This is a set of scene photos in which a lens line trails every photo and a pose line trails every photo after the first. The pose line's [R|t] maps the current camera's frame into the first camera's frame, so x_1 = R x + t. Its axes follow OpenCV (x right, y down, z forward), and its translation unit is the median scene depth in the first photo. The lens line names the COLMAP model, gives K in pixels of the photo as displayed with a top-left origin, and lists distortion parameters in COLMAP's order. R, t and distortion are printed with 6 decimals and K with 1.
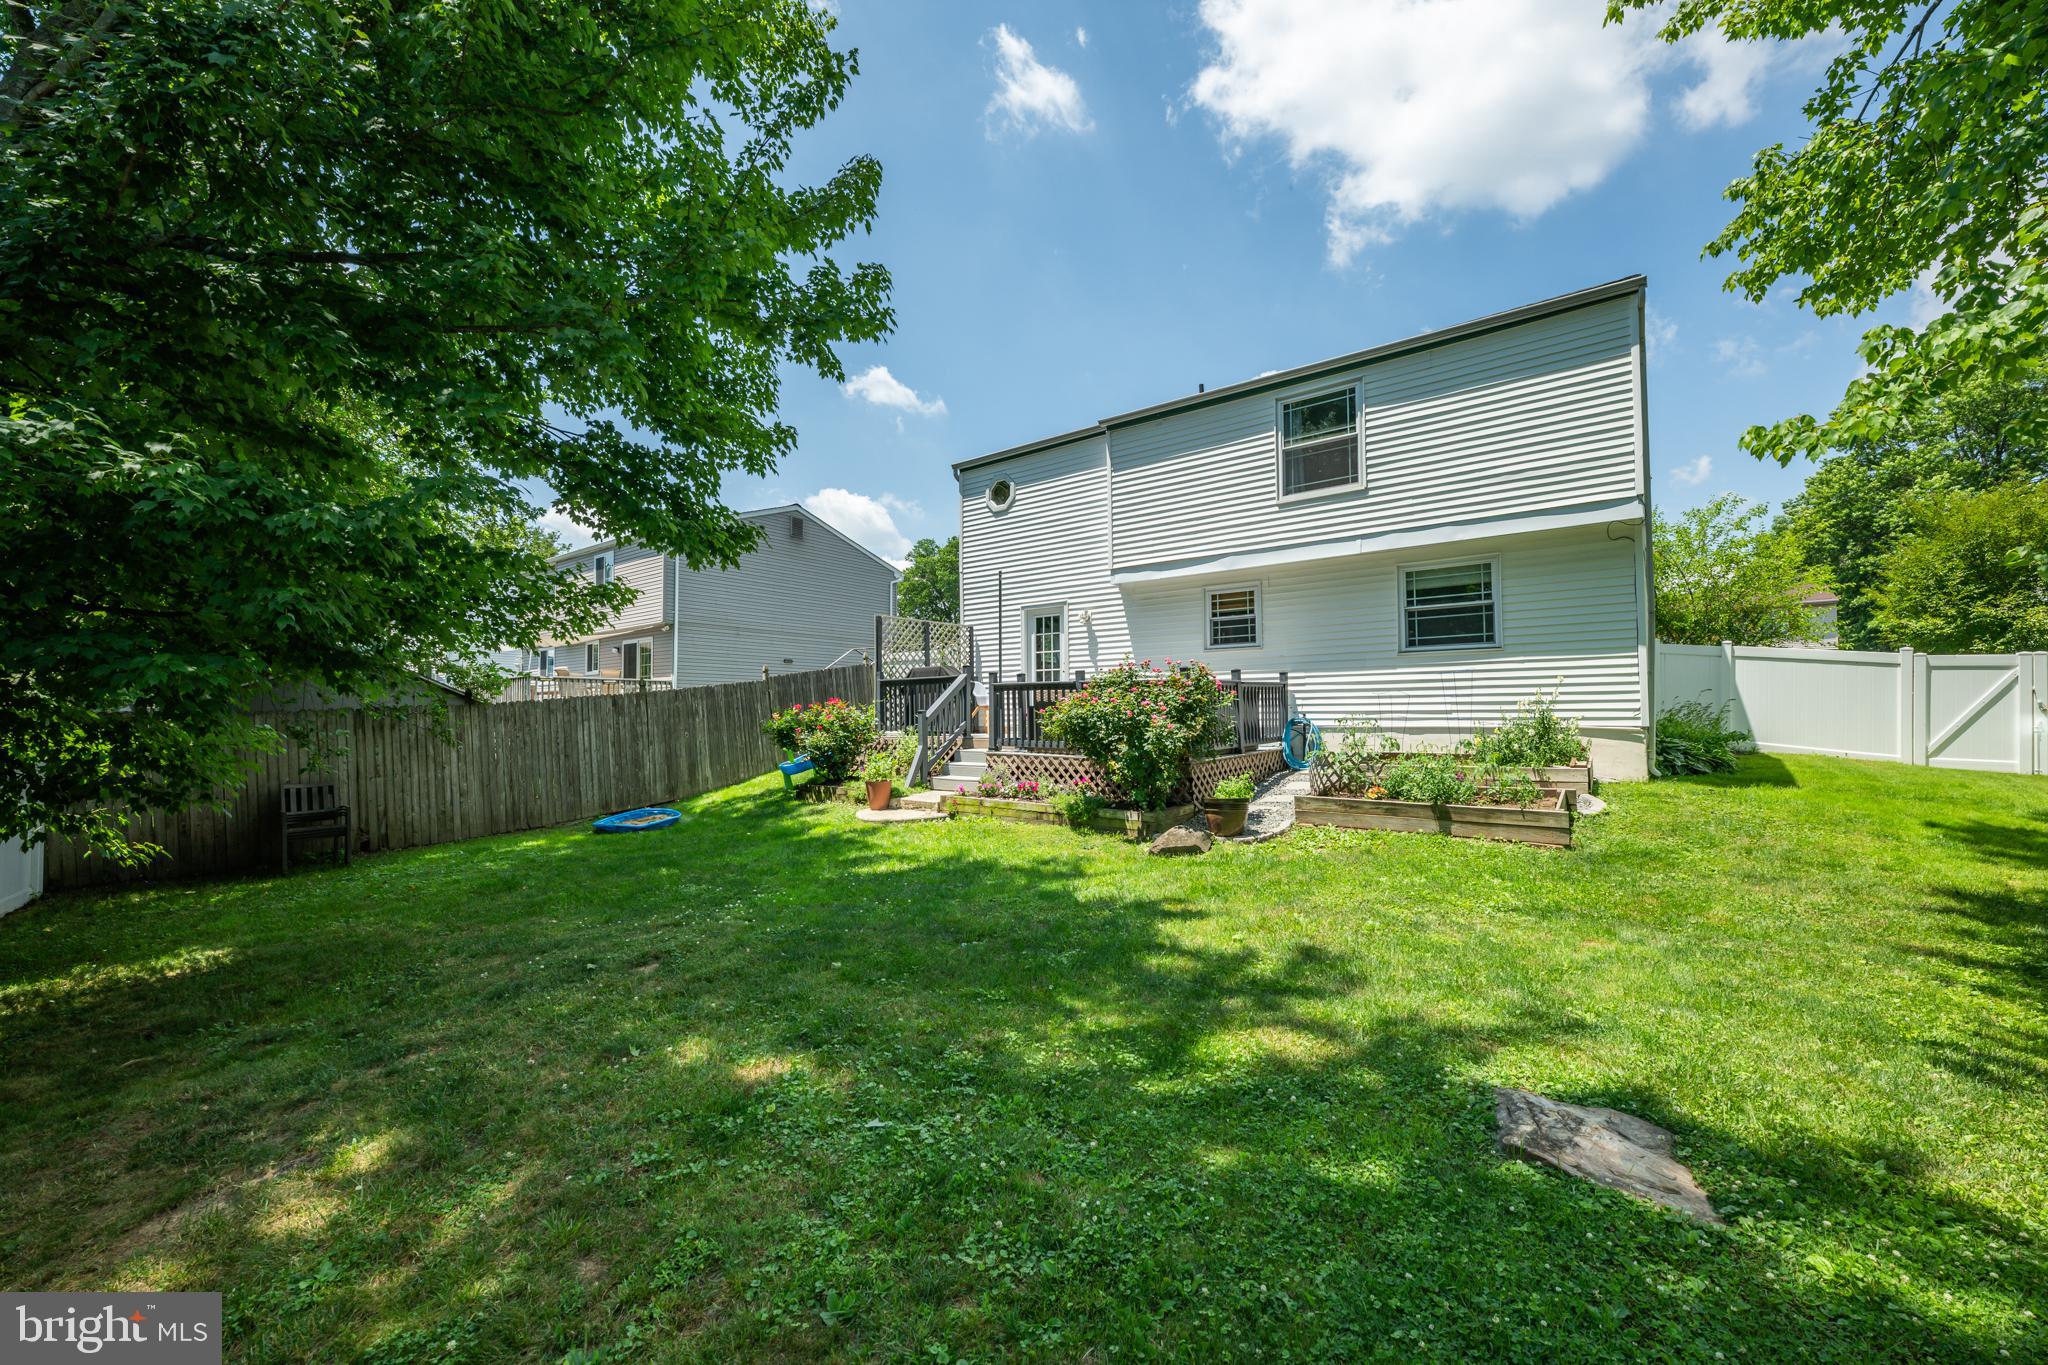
lens RADIAL K [[809.3, 0, 1023.2], [0, 809.3, 690.2], [0, 0, 1]] dist [-0.000661, -0.000001]
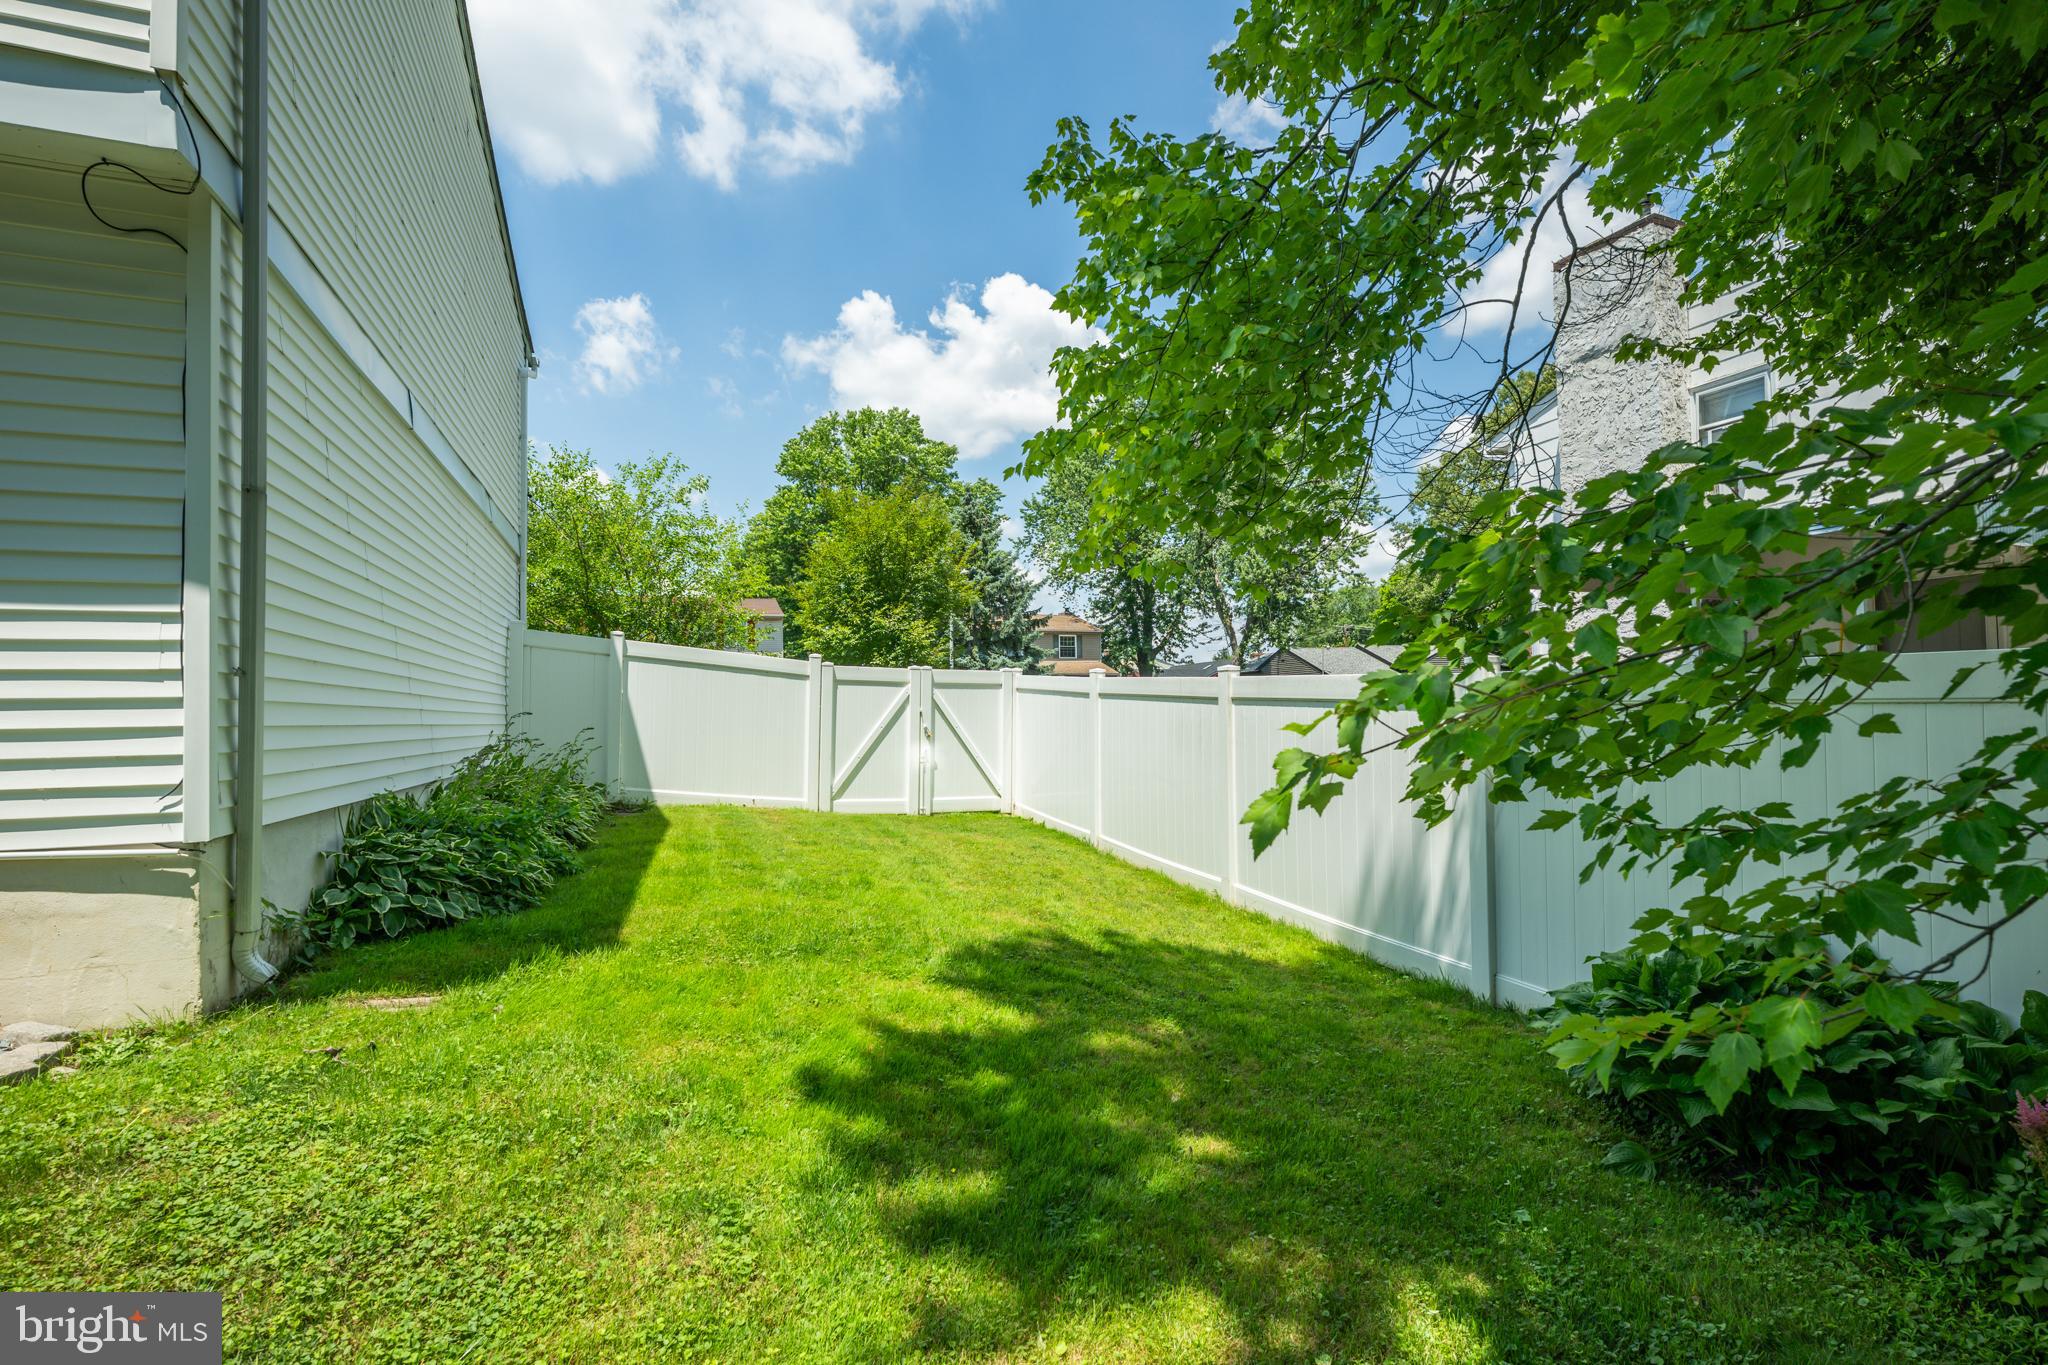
lens RADIAL K [[904.8, 0, 1013.6], [0, 904.8, 685.4], [0, 0, 1]] dist [-0.000951, -0.000006]
pose [[0.517774, 0.023194, 0.855203, 0.429207], [-0.013015, 0.999730, -0.019233, -0.009132], [-0.855418, -0.001172, 0.517936, 0.372336]]
